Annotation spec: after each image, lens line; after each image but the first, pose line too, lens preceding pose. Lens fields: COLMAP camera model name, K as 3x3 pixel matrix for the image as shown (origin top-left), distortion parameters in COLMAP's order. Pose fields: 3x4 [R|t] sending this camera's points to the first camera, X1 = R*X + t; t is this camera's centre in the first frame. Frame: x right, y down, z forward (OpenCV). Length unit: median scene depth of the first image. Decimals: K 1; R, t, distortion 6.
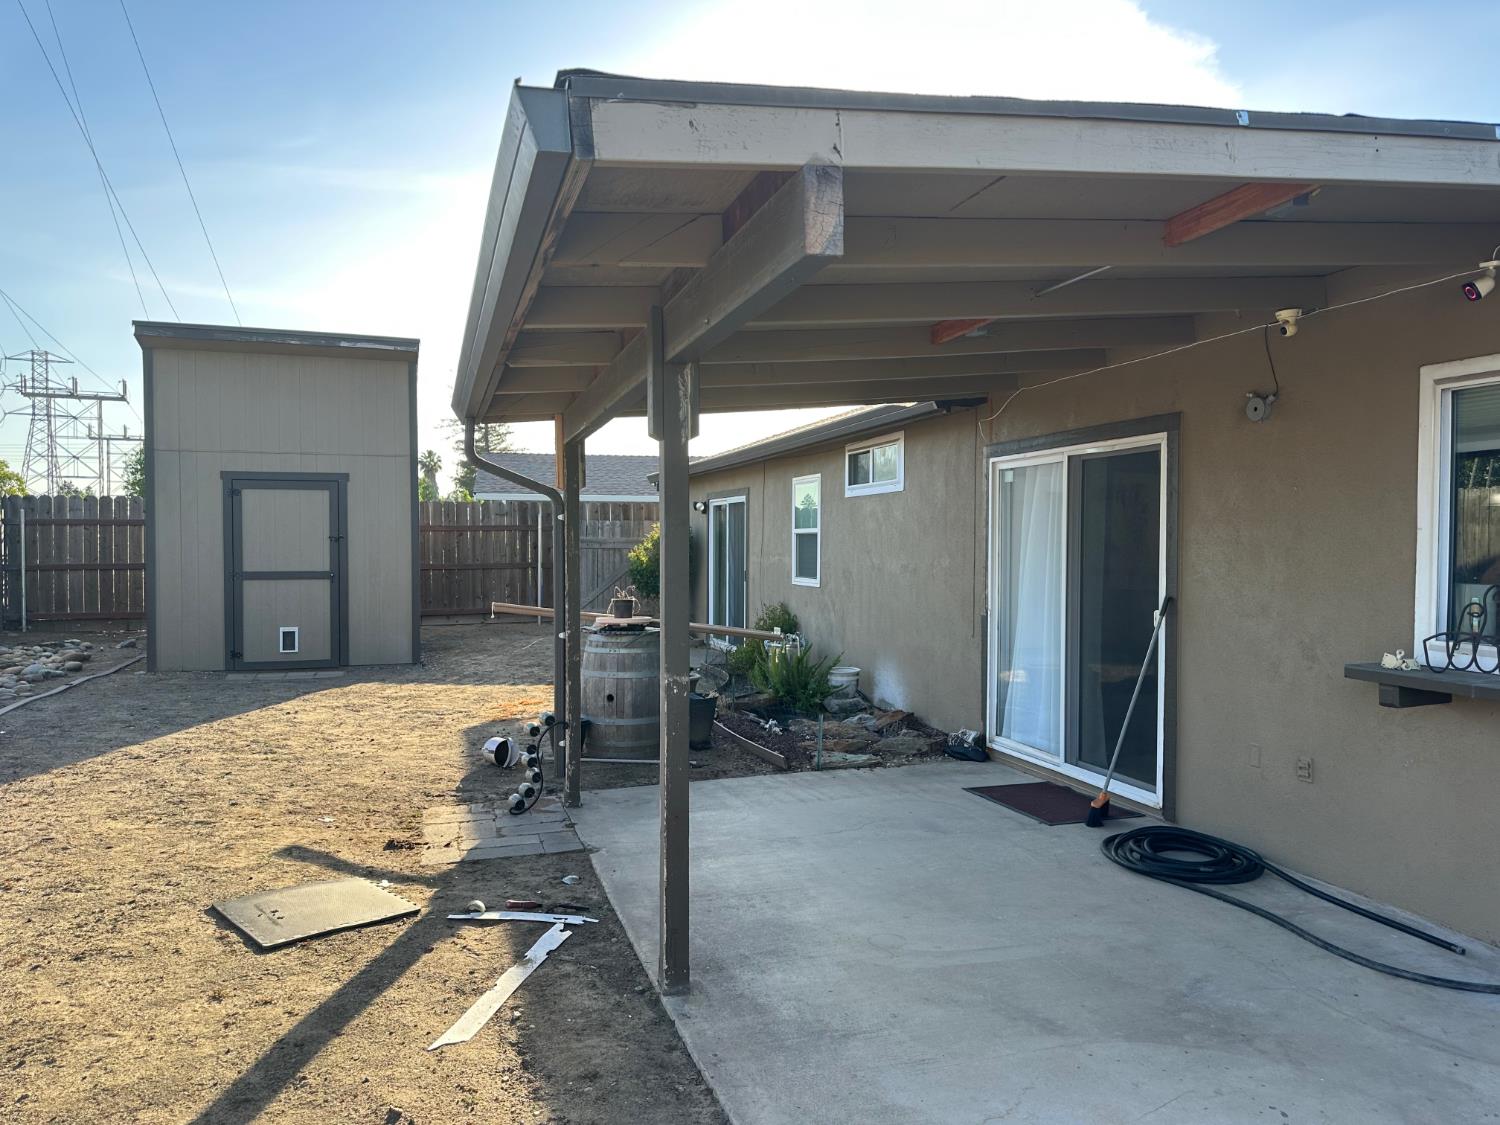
lens RADIAL K [[1052.0, 0, 734.1], [0, 1052.0, 579.1], [0, 0, 1]] dist [0.124371, -0.200939]
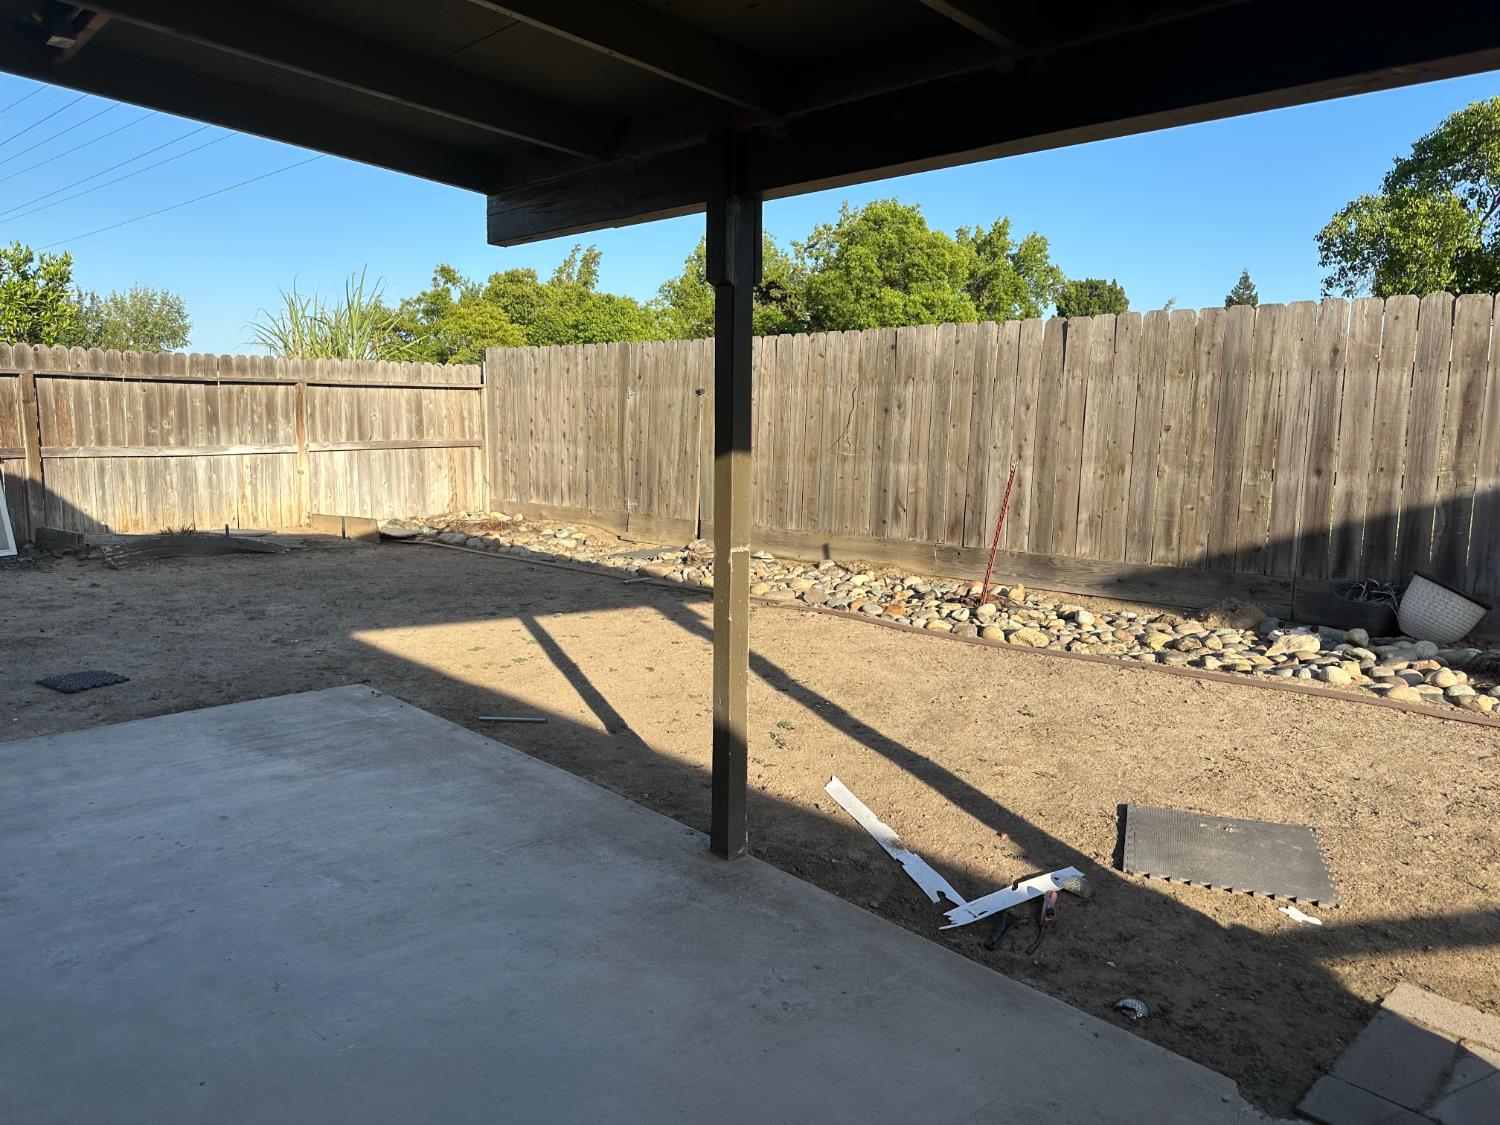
lens RADIAL K [[1052.0, 0, 734.1], [0, 1052.0, 579.1], [0, 0, 1]] dist [0.124371, -0.200939]
pose [[-0.896089, 0.059474, -0.439872, 0.325039], [-0.024865, 0.982701, 0.183522, -0.043020], [0.443178, 0.175390, -0.879109, 1.661204]]
